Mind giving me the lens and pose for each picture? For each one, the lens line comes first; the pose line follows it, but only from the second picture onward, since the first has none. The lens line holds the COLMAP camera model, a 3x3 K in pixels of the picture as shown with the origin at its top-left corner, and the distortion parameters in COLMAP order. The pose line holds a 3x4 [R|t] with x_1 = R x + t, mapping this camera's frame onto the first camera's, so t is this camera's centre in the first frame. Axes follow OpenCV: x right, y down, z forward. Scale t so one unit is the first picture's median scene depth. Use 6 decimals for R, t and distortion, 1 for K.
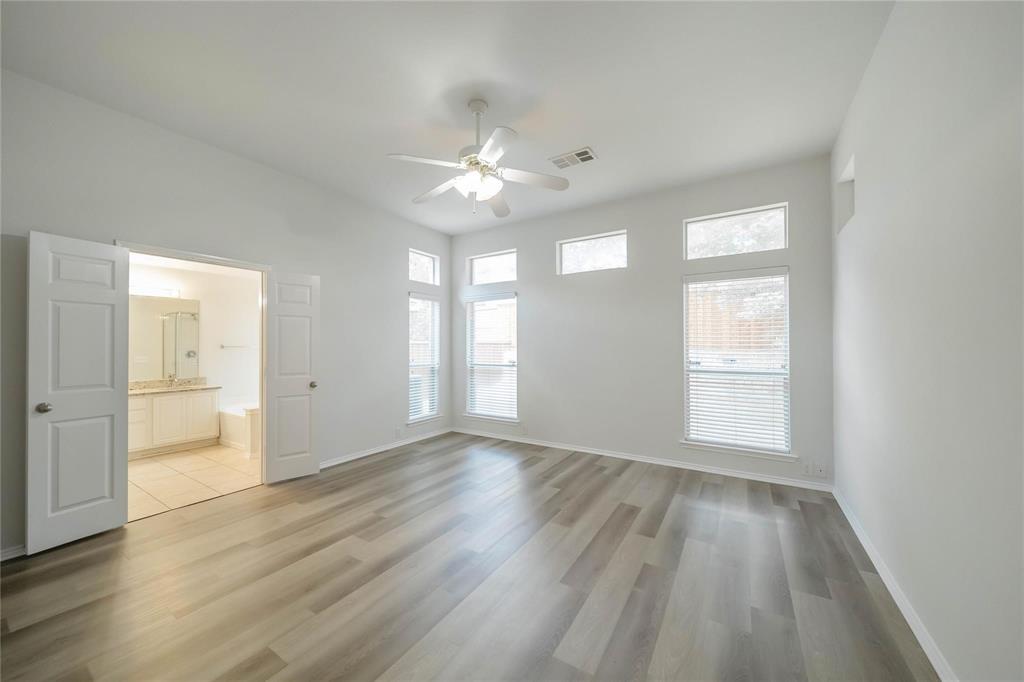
lens RADIAL K [[372.2, 0, 520.7], [0, 372.2, 343.5], [0, 0, 1]] dist [0.005162, -0.002856]
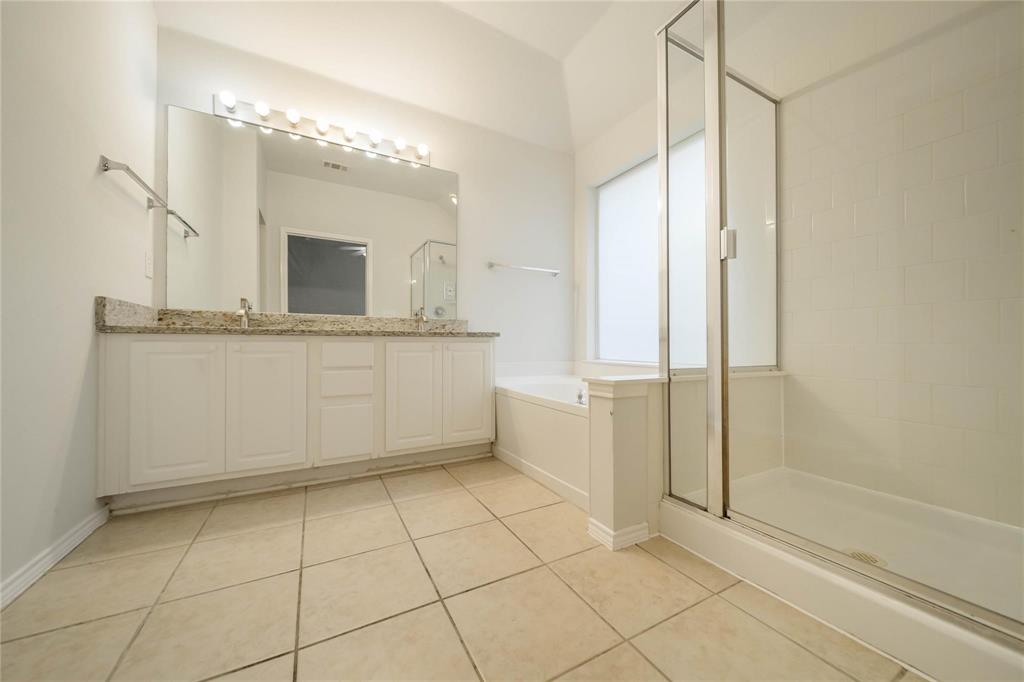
lens RADIAL K [[372.2, 0, 514.9], [0, 372.2, 344.2], [0, 0, 1]] dist [0.005162, -0.002856]
pose [[0.878489, 0.011895, -0.477614, -0.650724], [-0.009686, 0.999928, 0.007088, 0.144290], [0.477664, -0.001600, 0.878541, 0.697032]]
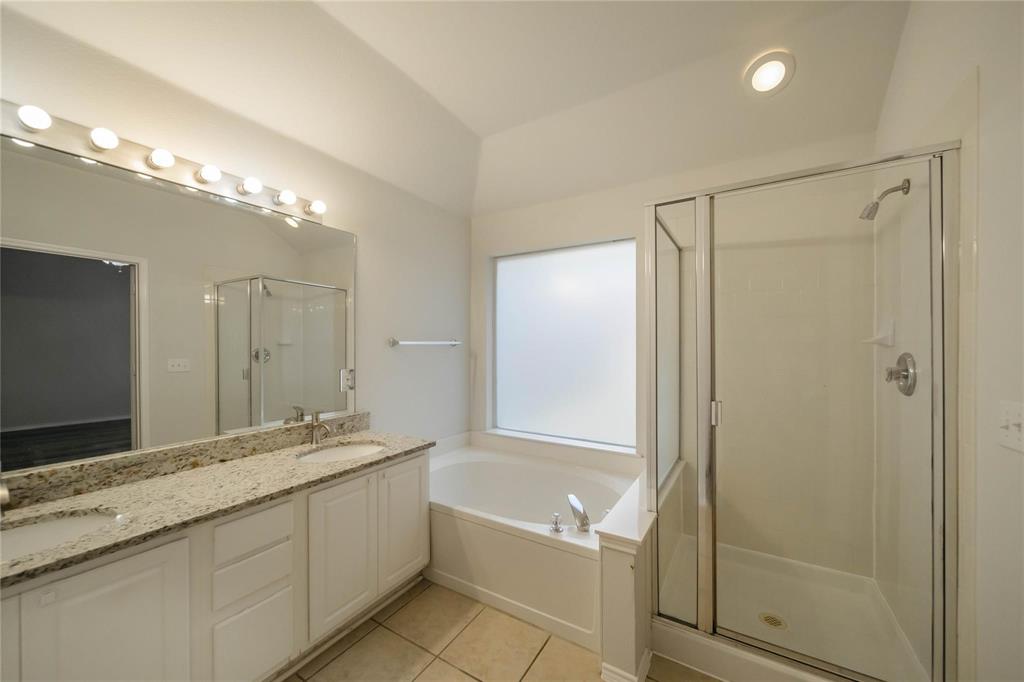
lens RADIAL K [[372.2, 0, 529.4], [0, 372.2, 355.1], [0, 0, 1]] dist [0.005162, -0.002856]
pose [[0.999378, 0.001363, 0.035231, -0.816909], [-0.001929, 0.999870, 0.016033, 0.020268], [-0.035205, -0.016091, 0.999251, 0.684350]]
